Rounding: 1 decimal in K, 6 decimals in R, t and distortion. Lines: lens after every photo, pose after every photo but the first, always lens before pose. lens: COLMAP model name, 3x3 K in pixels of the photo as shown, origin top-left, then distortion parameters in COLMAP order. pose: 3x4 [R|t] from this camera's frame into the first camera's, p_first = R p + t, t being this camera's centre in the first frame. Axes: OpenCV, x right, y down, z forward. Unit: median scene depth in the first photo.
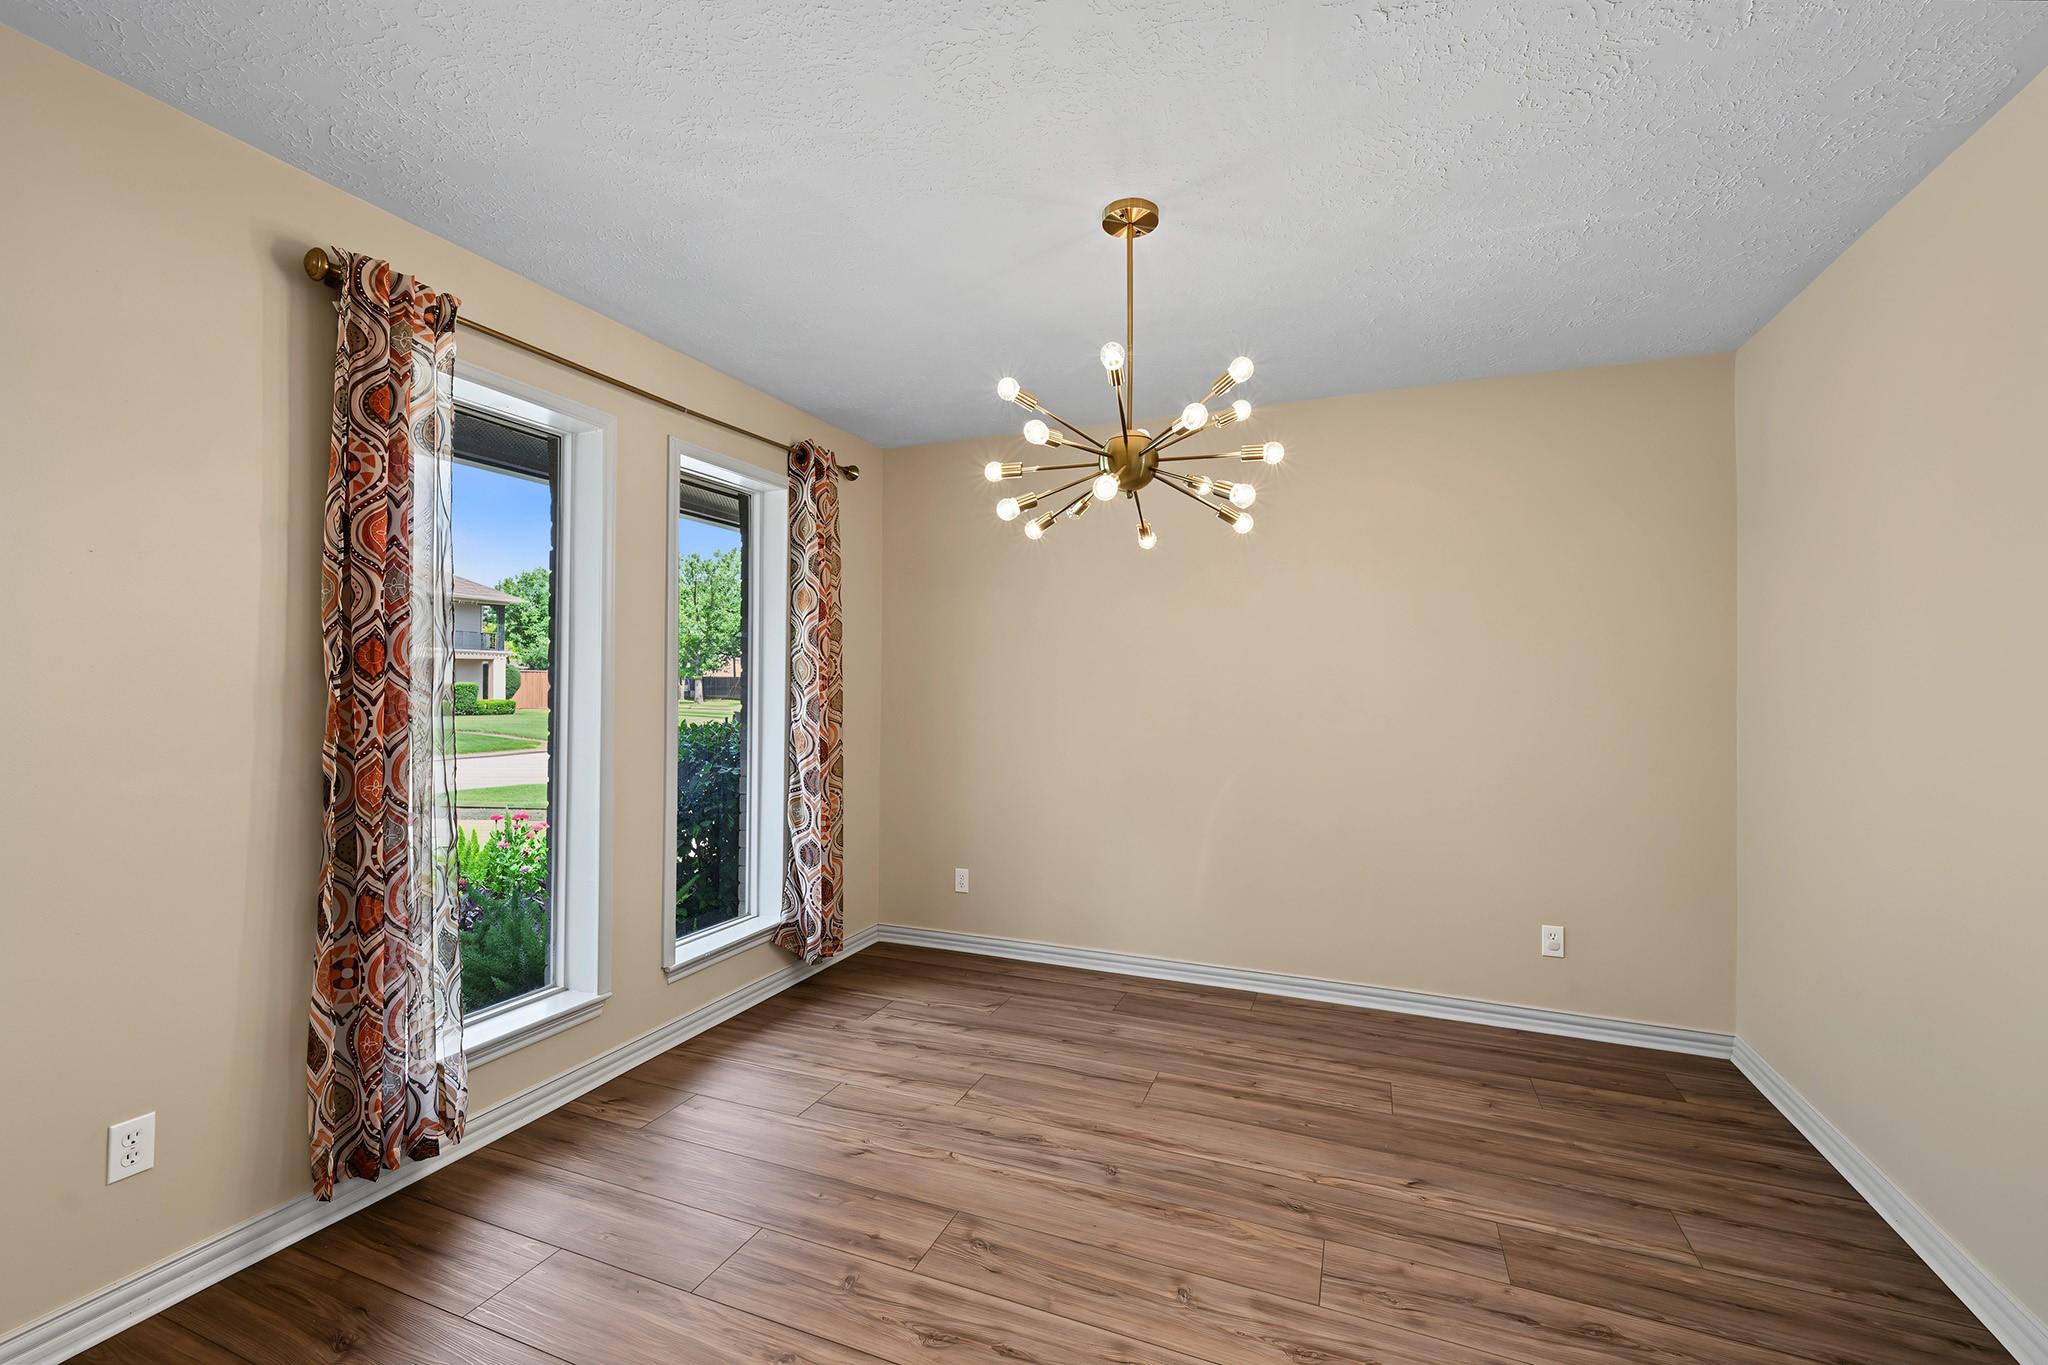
lens RADIAL K [[877.3, 0, 1024.2], [0, 877.3, 690.0], [0, 0, 1]] dist [0.001995, 0.000753]
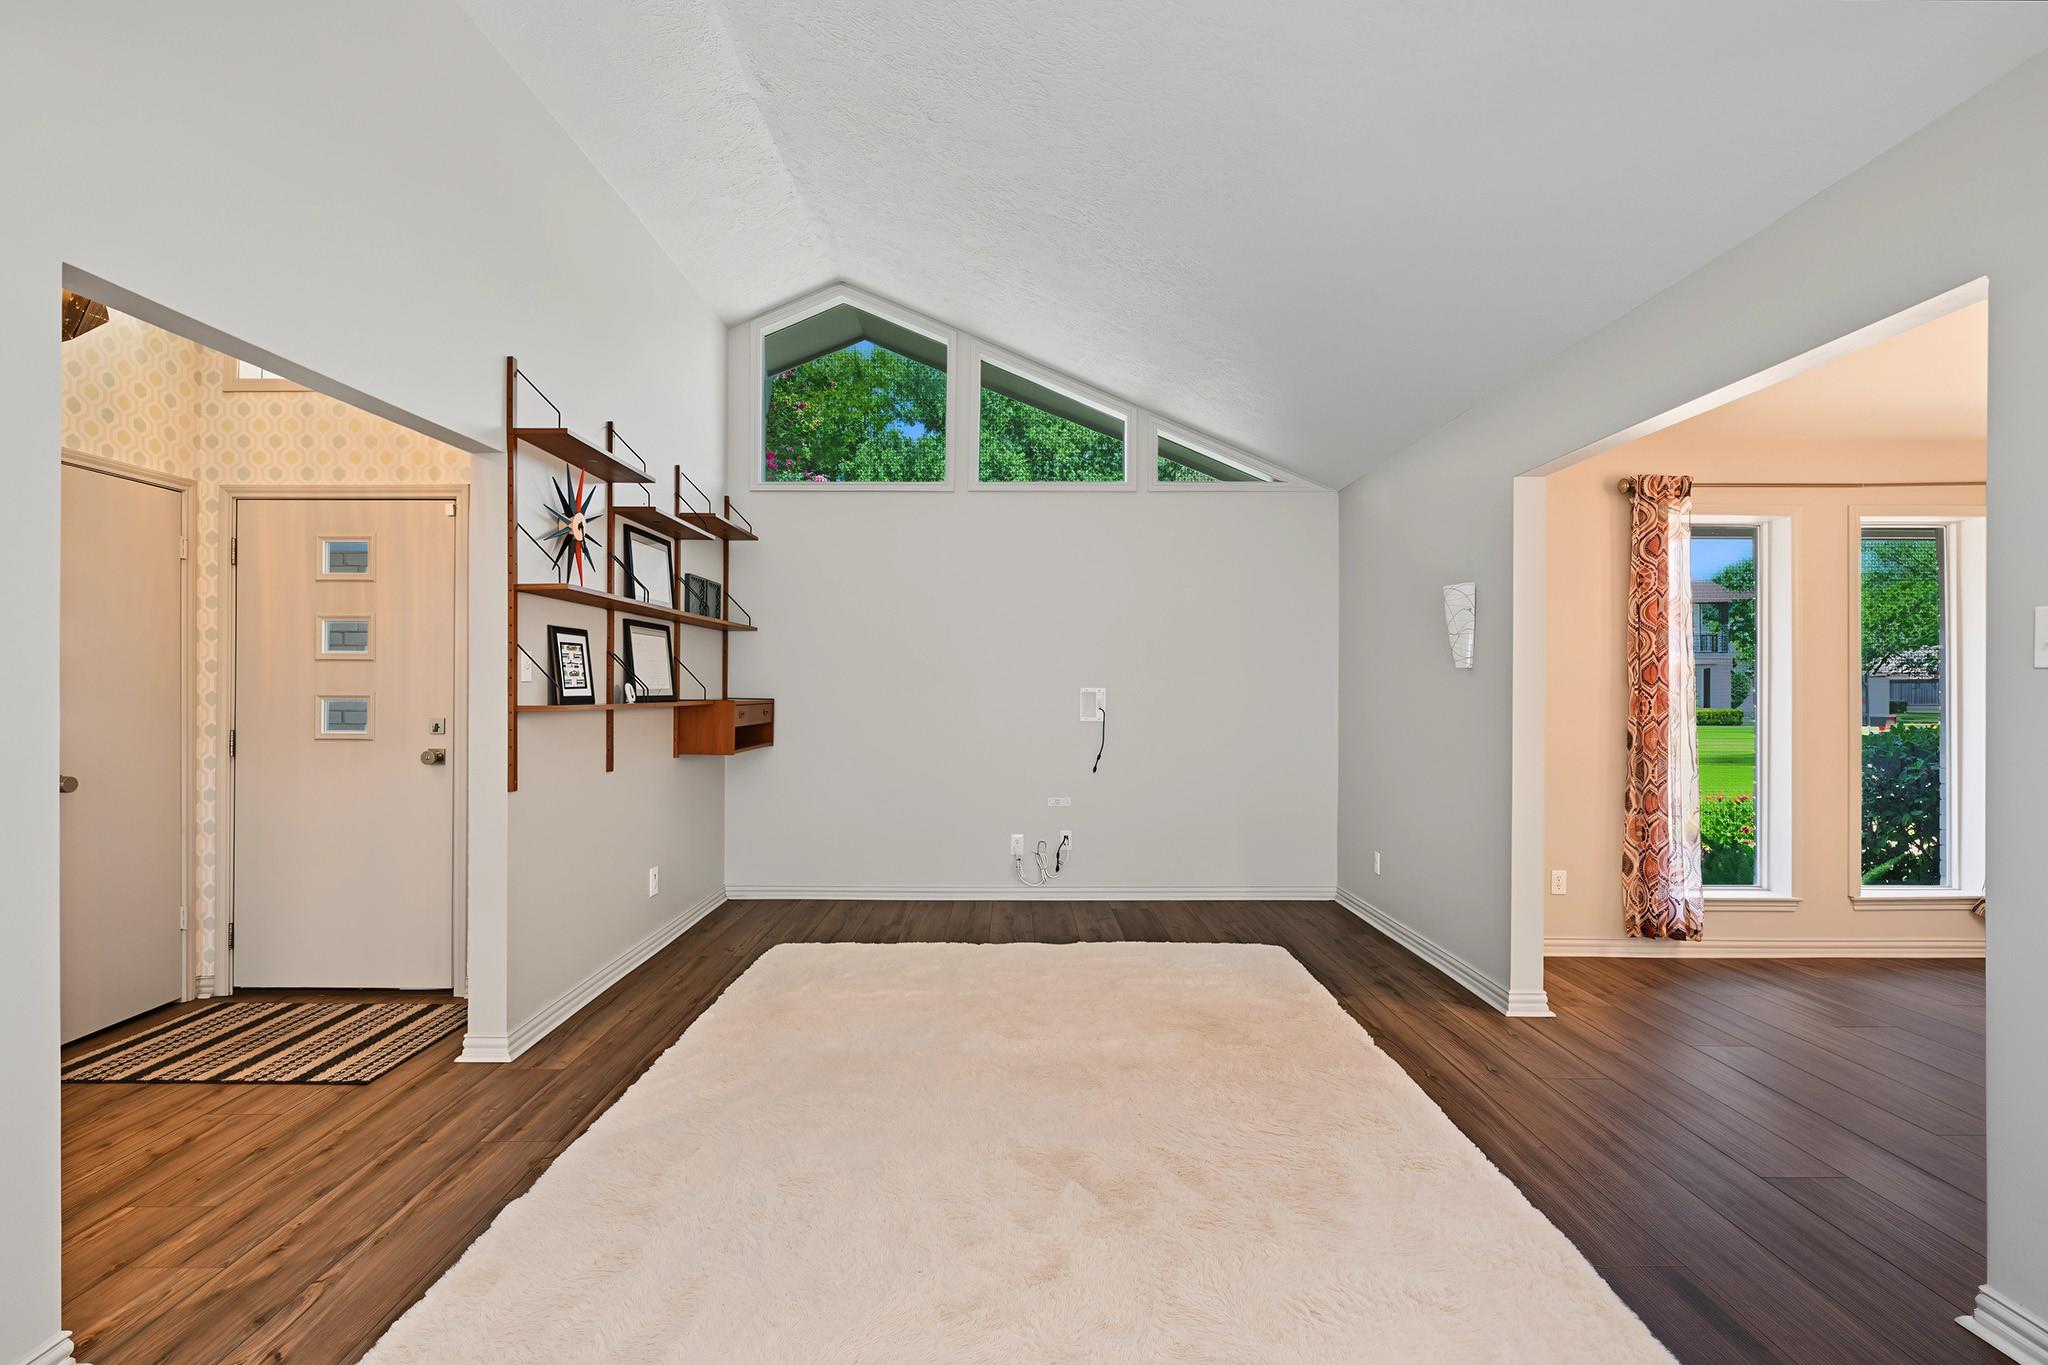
lens RADIAL K [[970.6, 0, 1019.3], [0, 970.6, 678.9], [0, 0, 1]] dist [-0.004376, 0.001962]
pose [[0.392753, -0.015324, -0.919516, 0.708190], [-0.001900, 0.999846, -0.017475, 0.013379], [0.919642, 0.008610, 0.392664, -1.167508]]
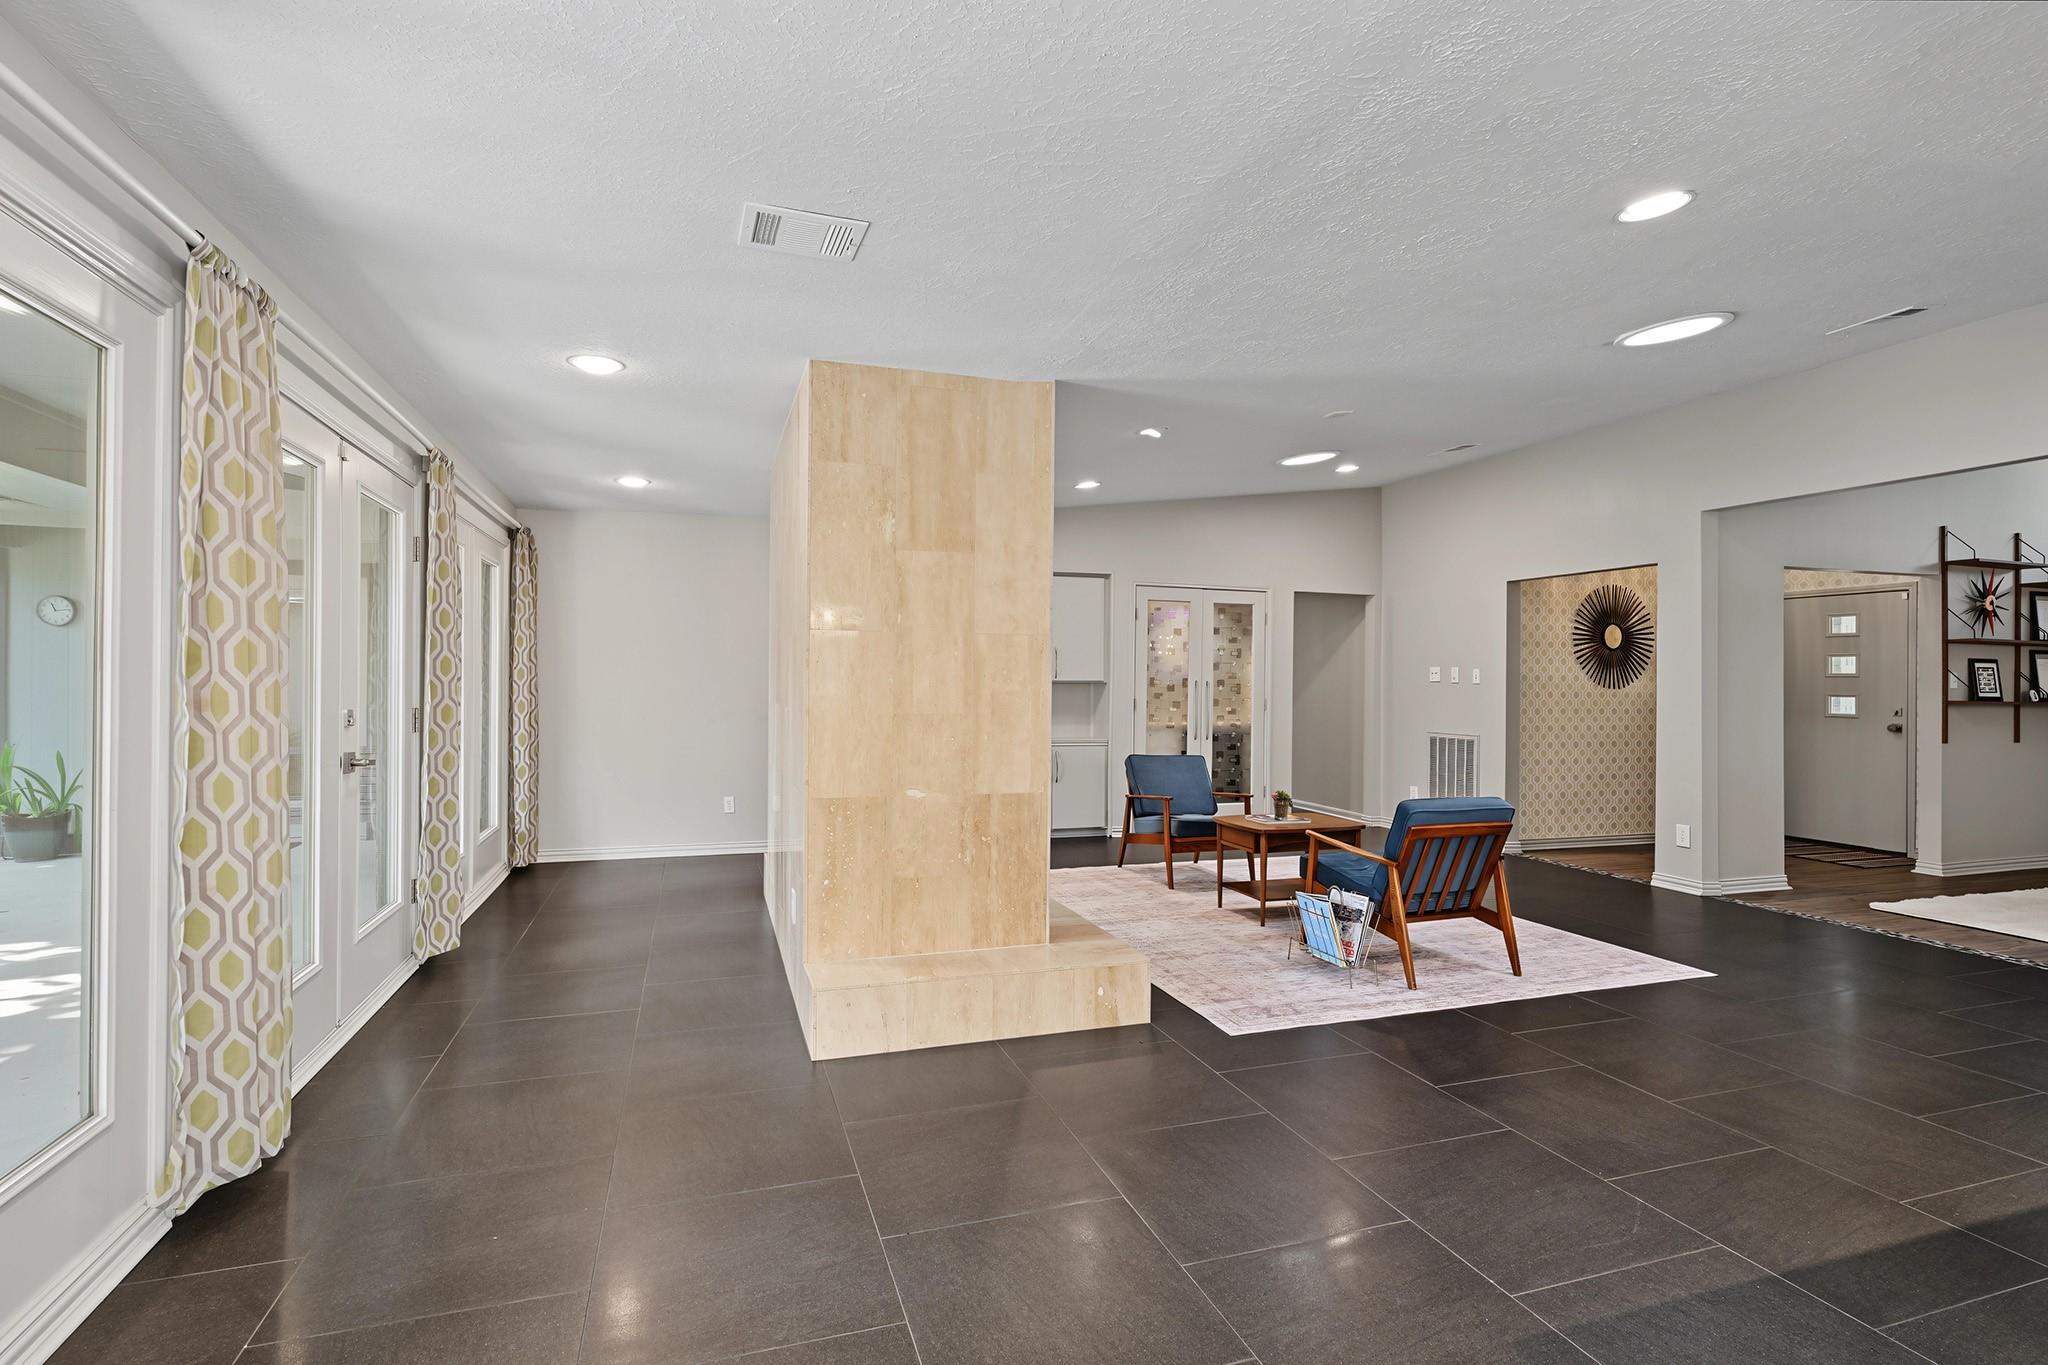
lens RADIAL K [[970.6, 0, 1016.5], [0, 970.6, 678.5], [0, 0, 1]] dist [-0.004376, 0.001962]
pose [[-0.751643, -0.021274, -0.659227, 3.323639], [-0.020720, 0.999748, -0.008639, 0.050431], [0.659244, 0.007166, -0.751895, -0.925560]]
